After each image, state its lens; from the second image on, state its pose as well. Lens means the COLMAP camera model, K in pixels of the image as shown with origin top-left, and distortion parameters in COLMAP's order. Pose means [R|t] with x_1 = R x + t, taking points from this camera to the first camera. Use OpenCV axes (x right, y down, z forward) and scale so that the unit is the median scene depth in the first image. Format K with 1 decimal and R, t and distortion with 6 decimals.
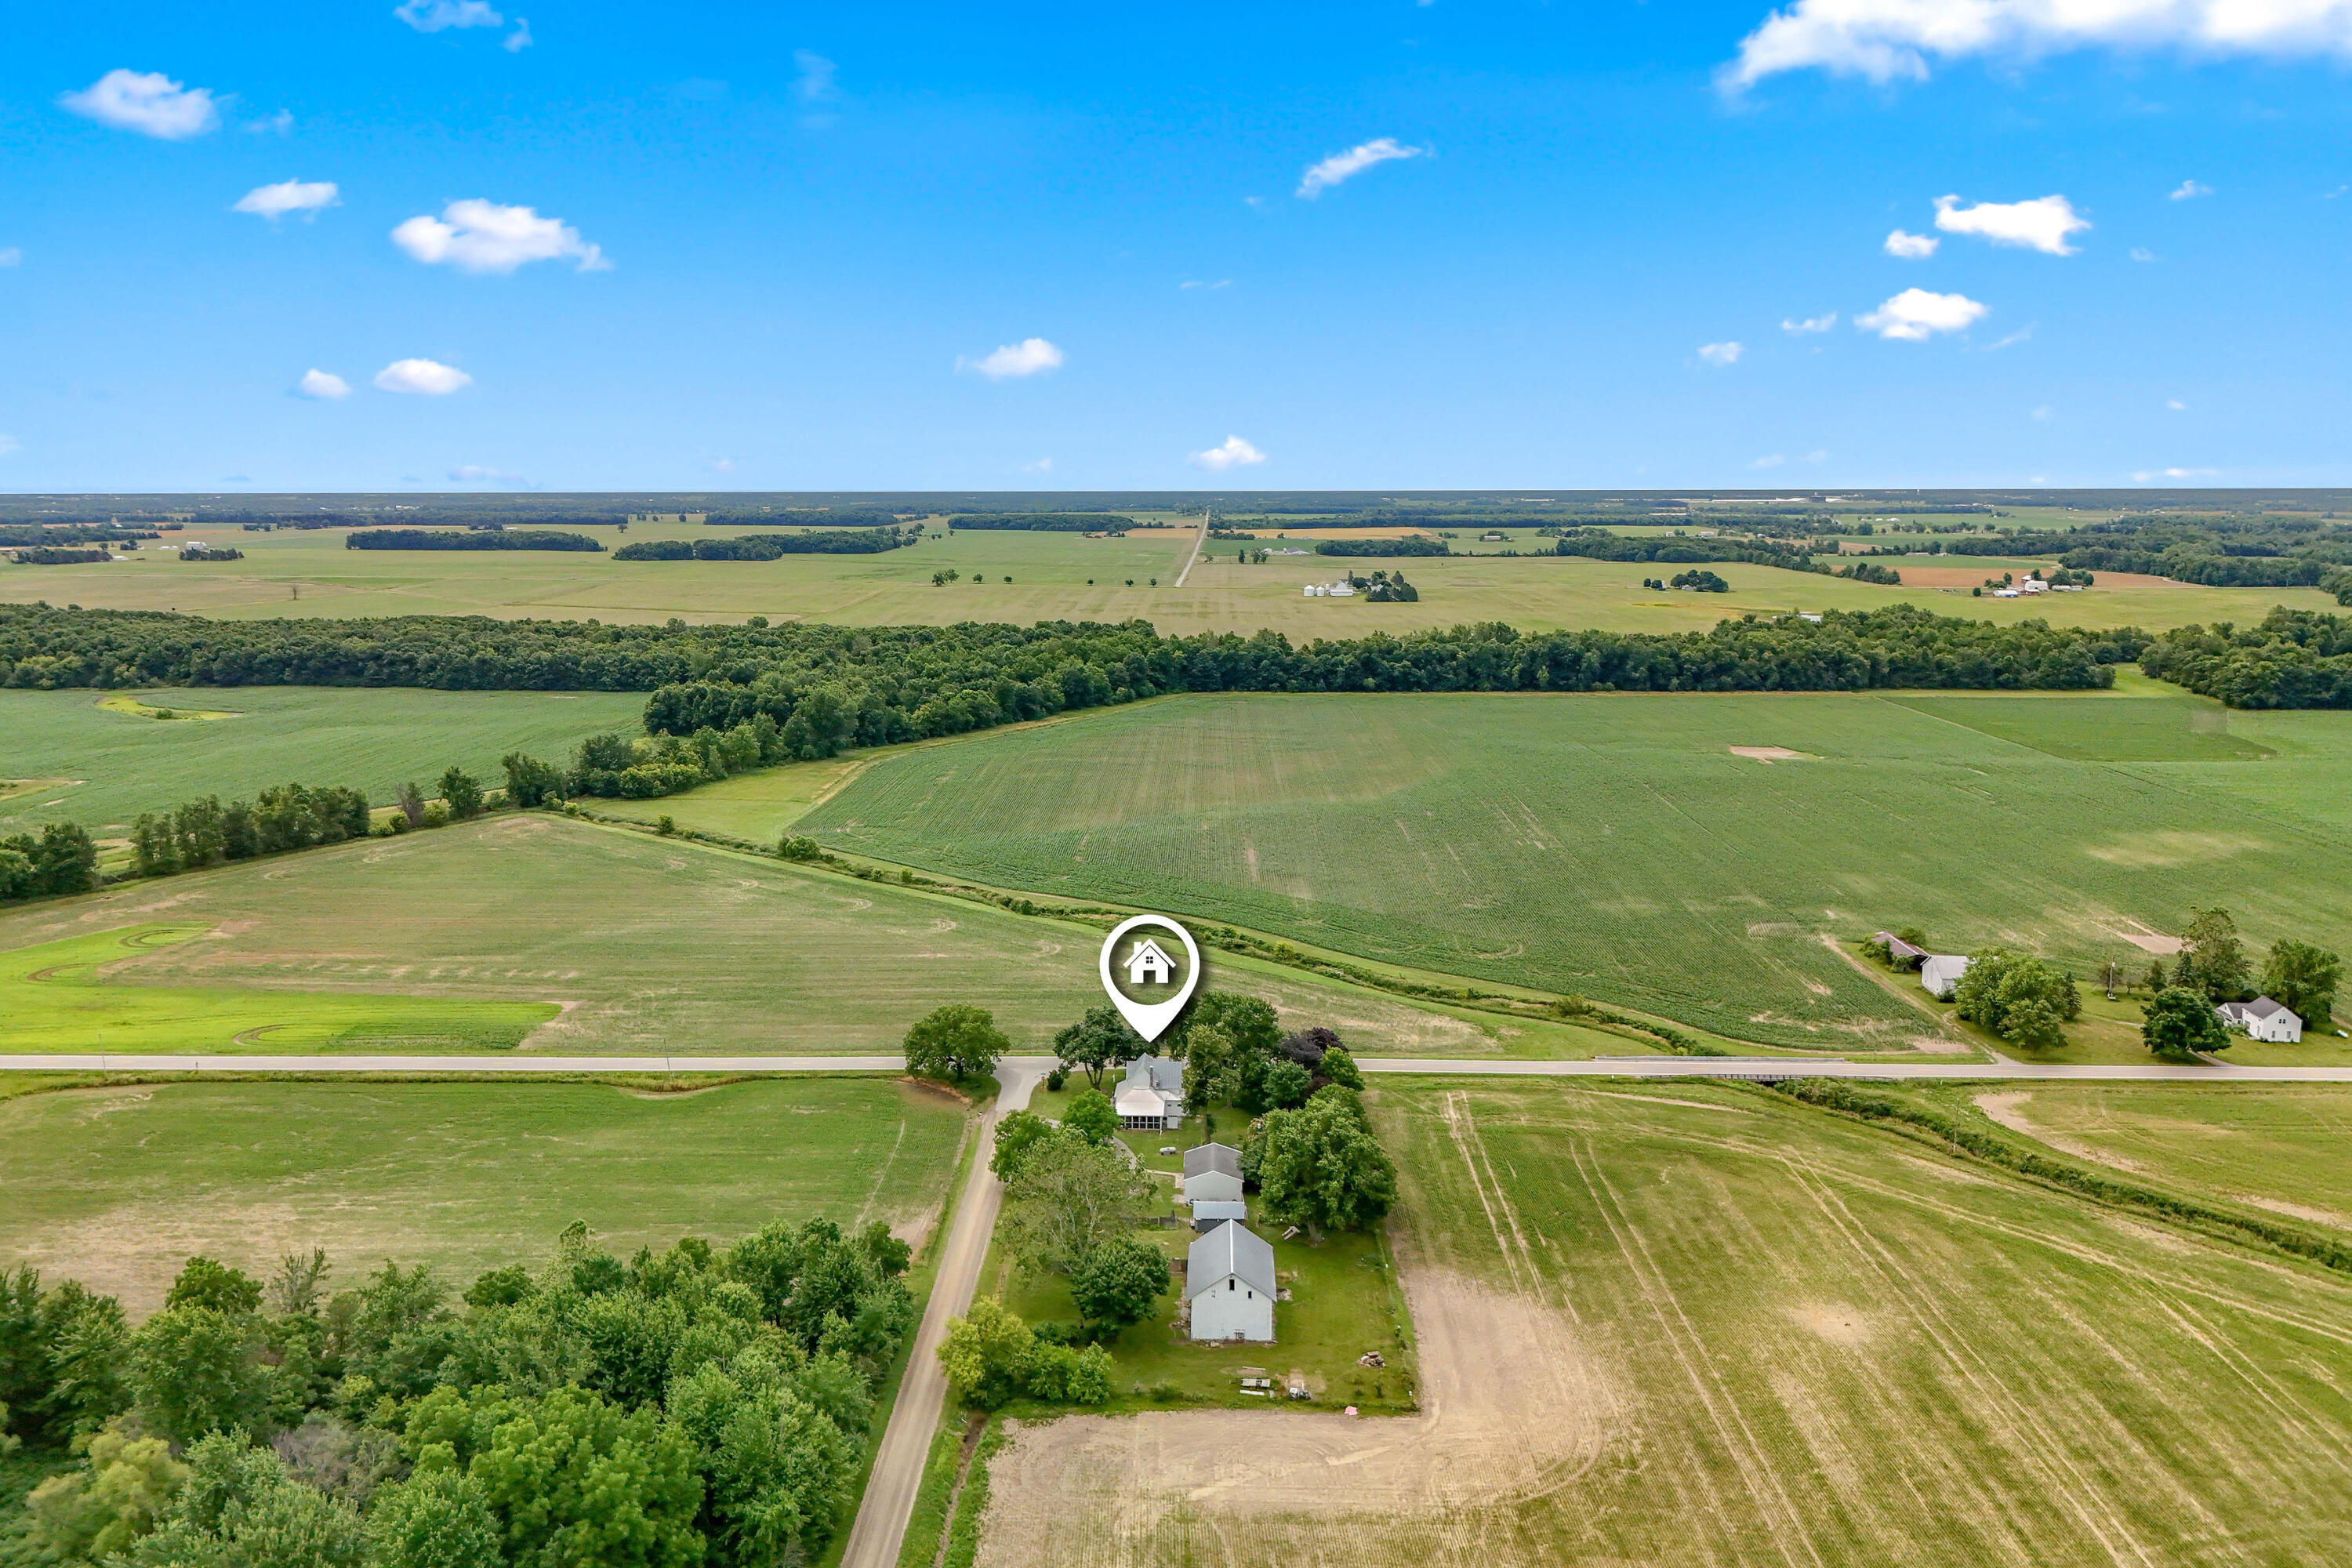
lens RADIAL K [[1759.4, 0, 1166.9], [0, 1759.4, 771.0], [0, 0, 1]] dist [0.074435, -0.058626]
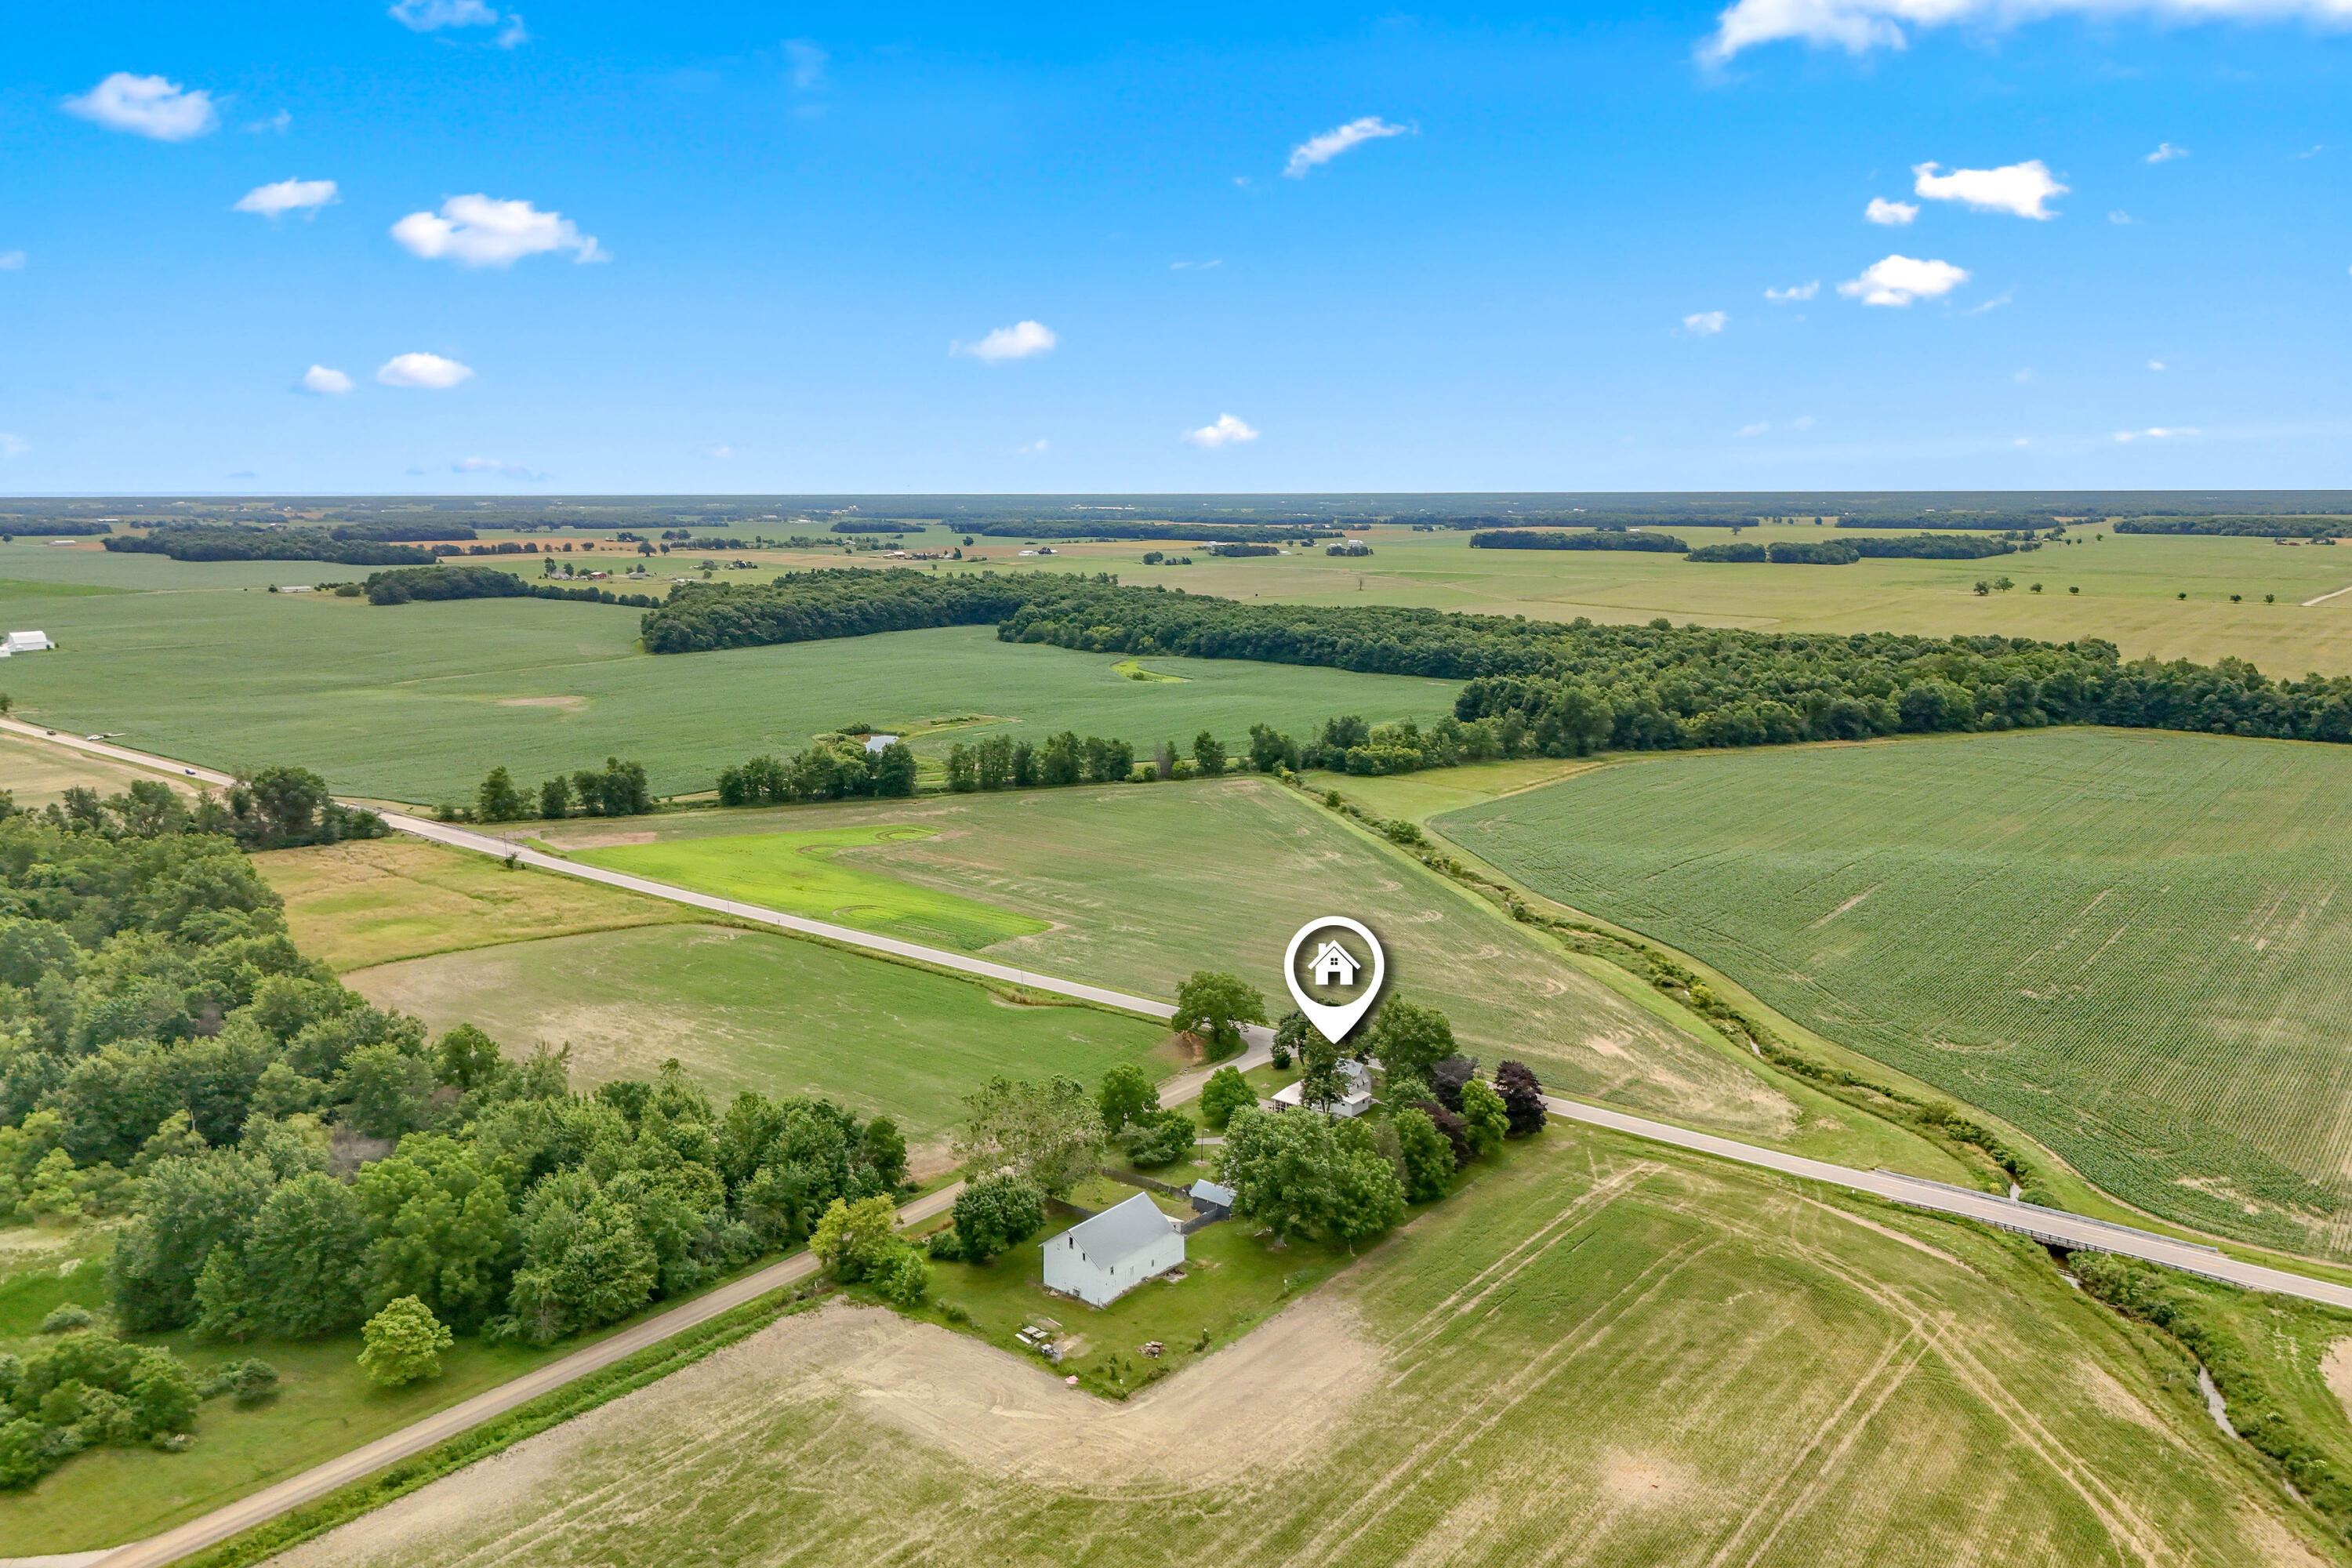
lens RADIAL K [[1715.1, 0, 1167.8], [0, 1715.1, 754.3], [0, 0, 1]] dist [0.093241, -0.083252]
pose [[0.793636, 0.092733, -0.601284, 0.469767], [-0.097109, 0.994953, 0.025272, -0.023615], [0.600593, 0.038333, 0.798636, 0.133200]]
